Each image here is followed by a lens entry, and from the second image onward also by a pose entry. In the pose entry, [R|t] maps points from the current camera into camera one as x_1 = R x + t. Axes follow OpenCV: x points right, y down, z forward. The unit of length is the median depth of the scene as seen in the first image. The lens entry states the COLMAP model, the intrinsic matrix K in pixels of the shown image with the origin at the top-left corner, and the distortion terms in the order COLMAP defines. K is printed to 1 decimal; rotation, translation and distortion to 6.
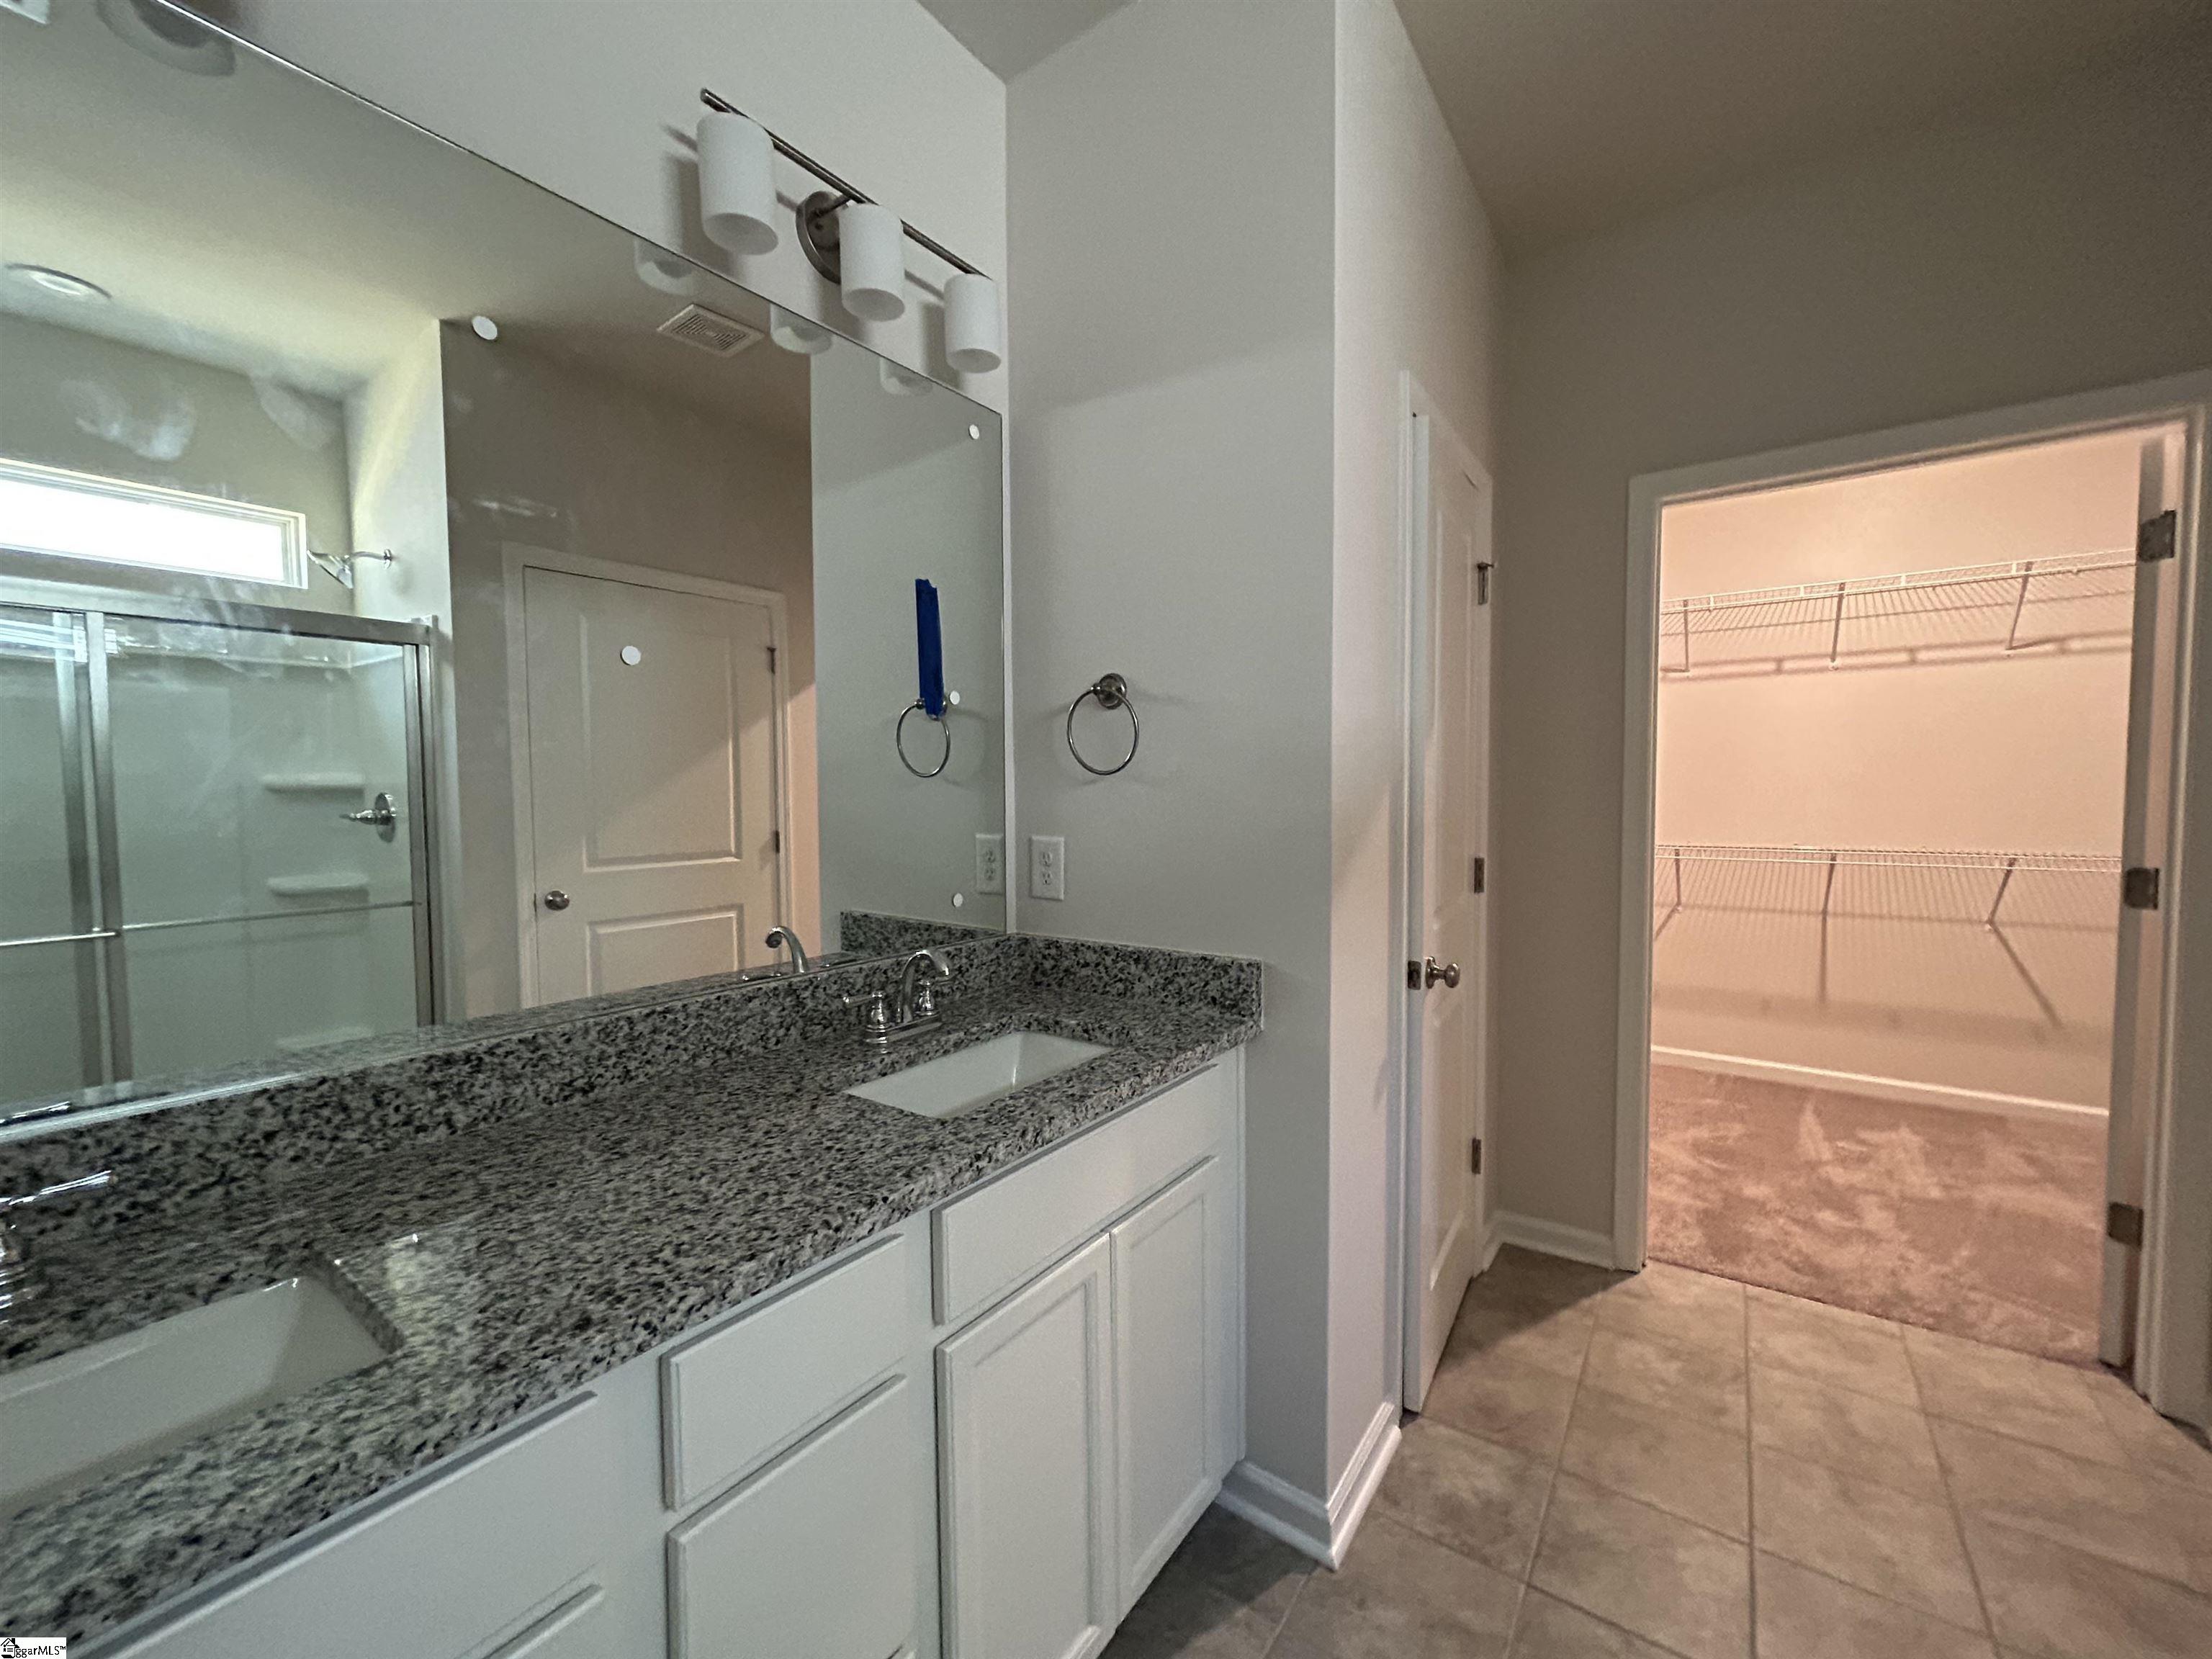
lens RADIAL K [[884.2, 0, 1102.8], [0, 884.2, 833.6], [0, 0, 1]] dist [-0.001188, 0.000344]
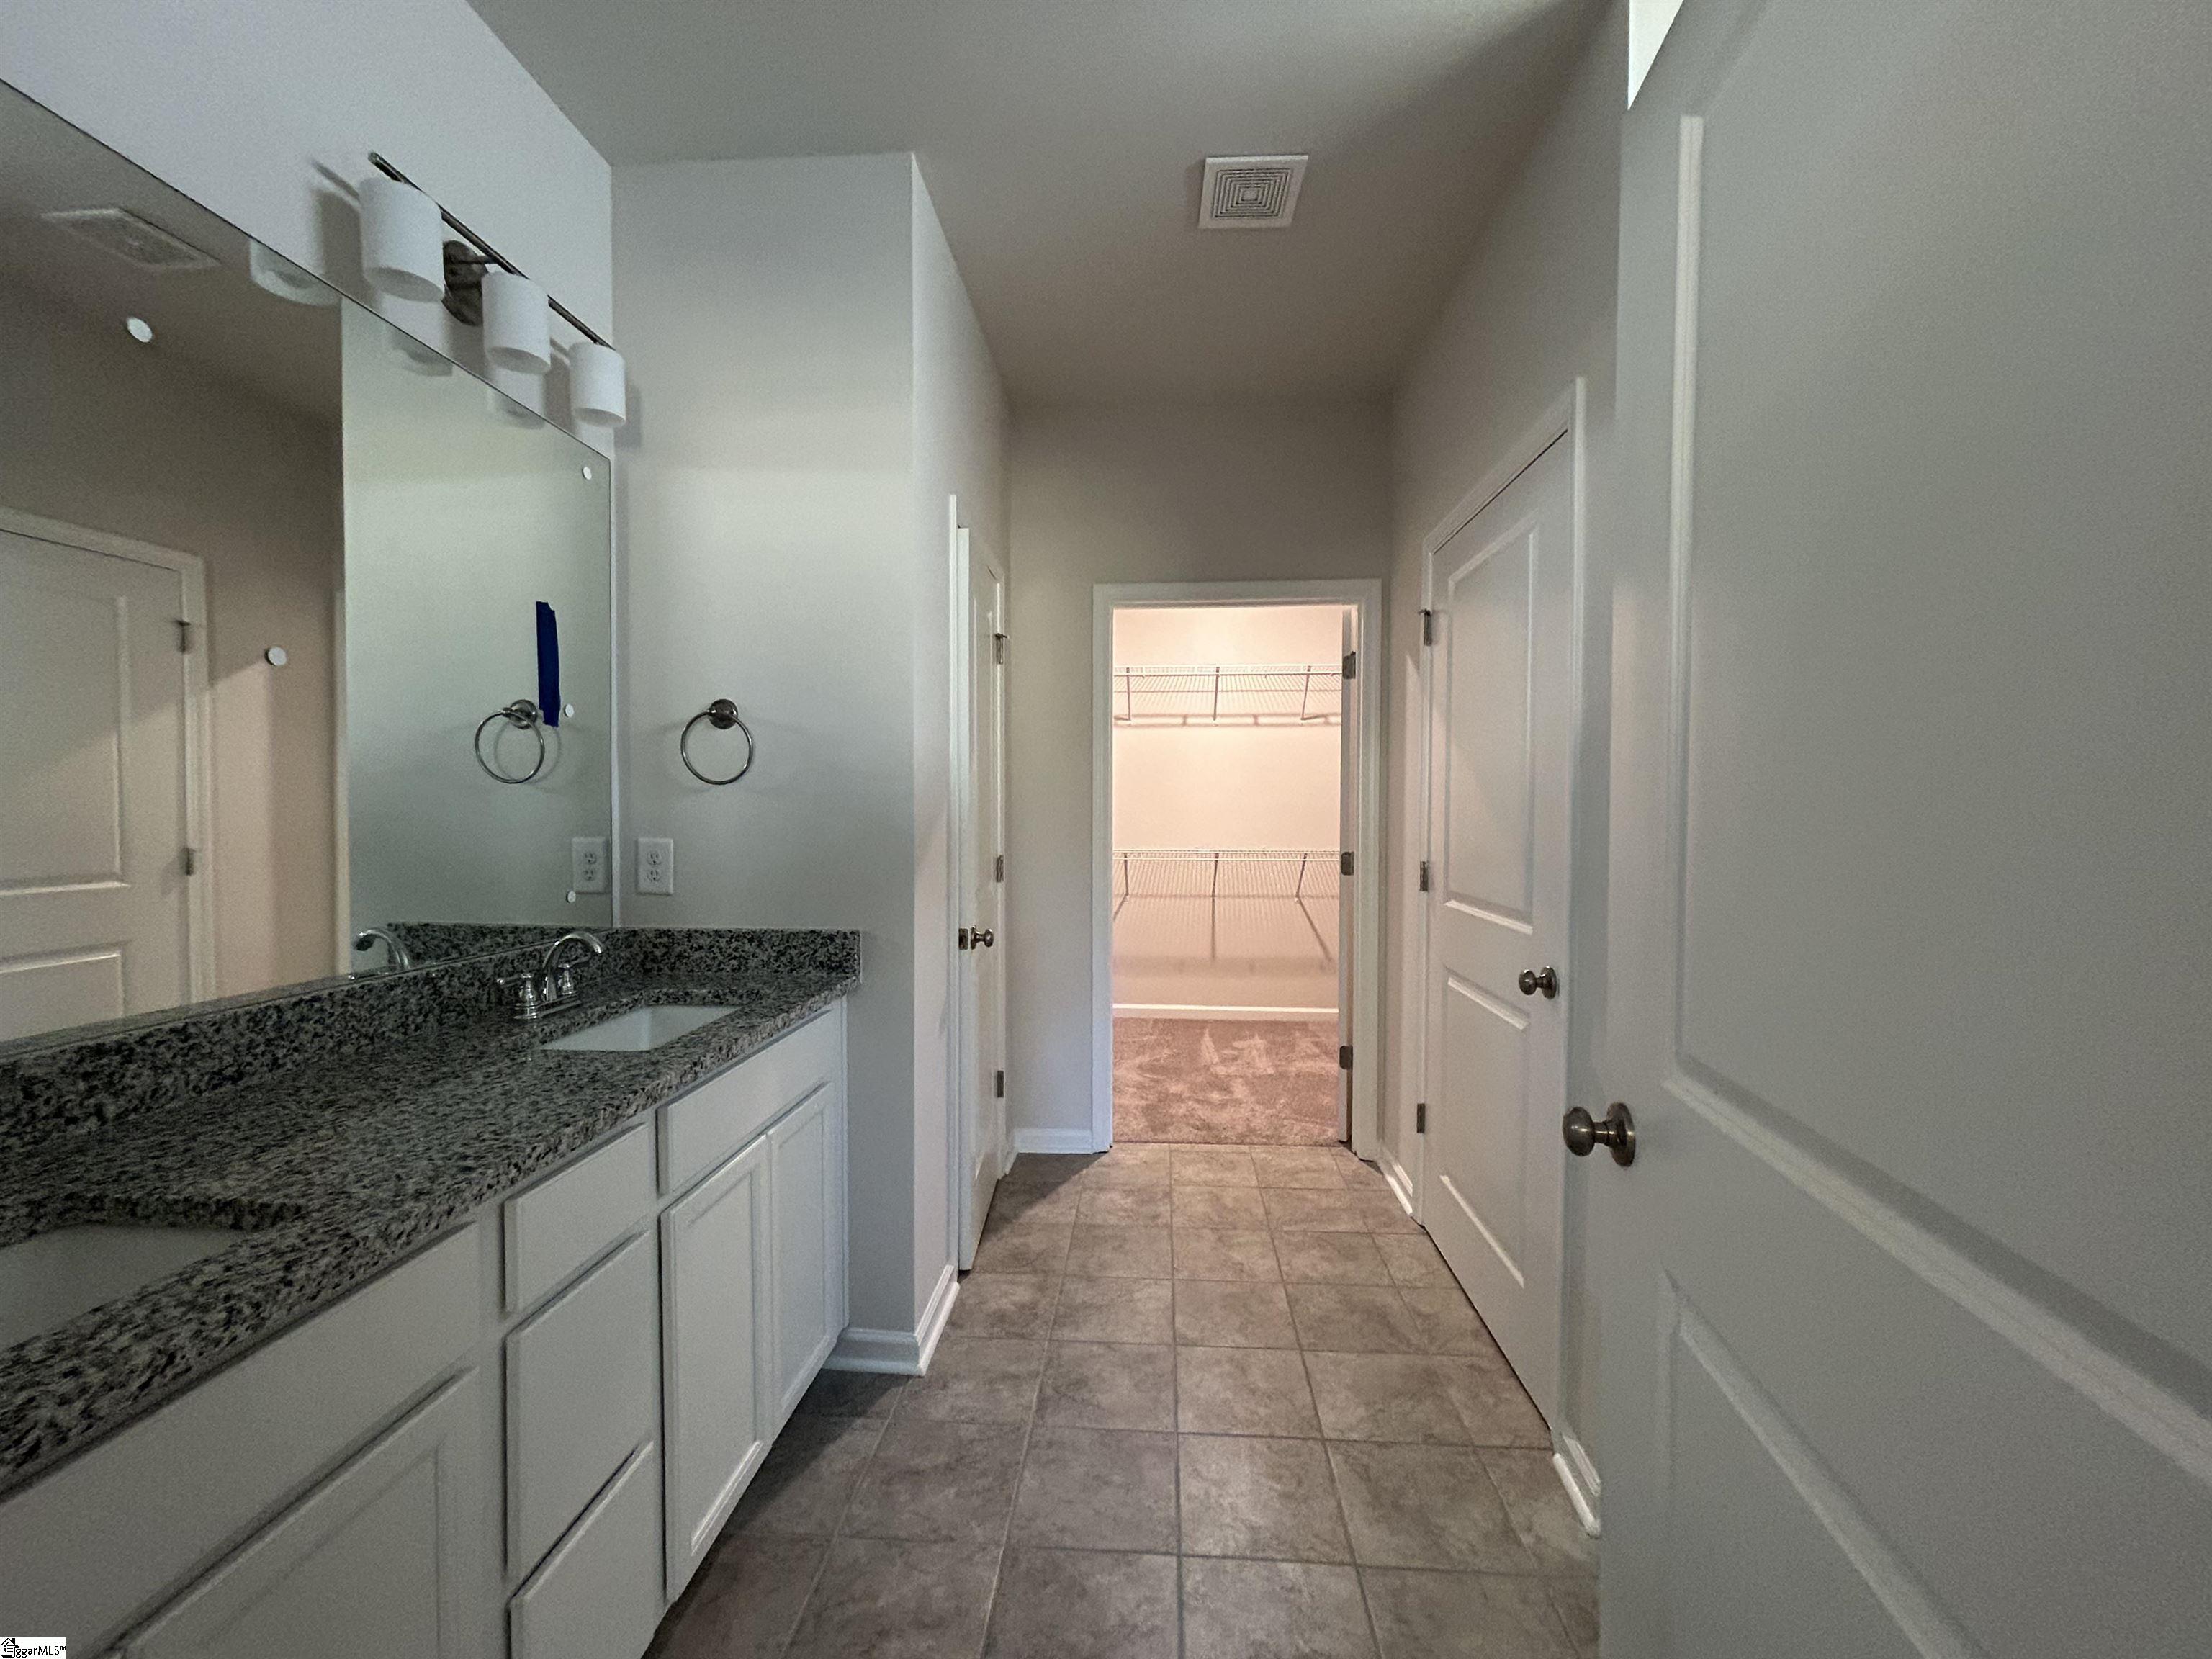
lens RADIAL K [[884.2, 0, 1101.7], [0, 884.2, 817.2], [0, 0, 1]] dist [-0.001188, 0.000344]
pose [[0.852330, 0.005387, 0.522977, -0.196008], [0.016143, 0.999199, -0.036603, 0.031047], [-0.522755, 0.039641, 0.851561, -0.296811]]
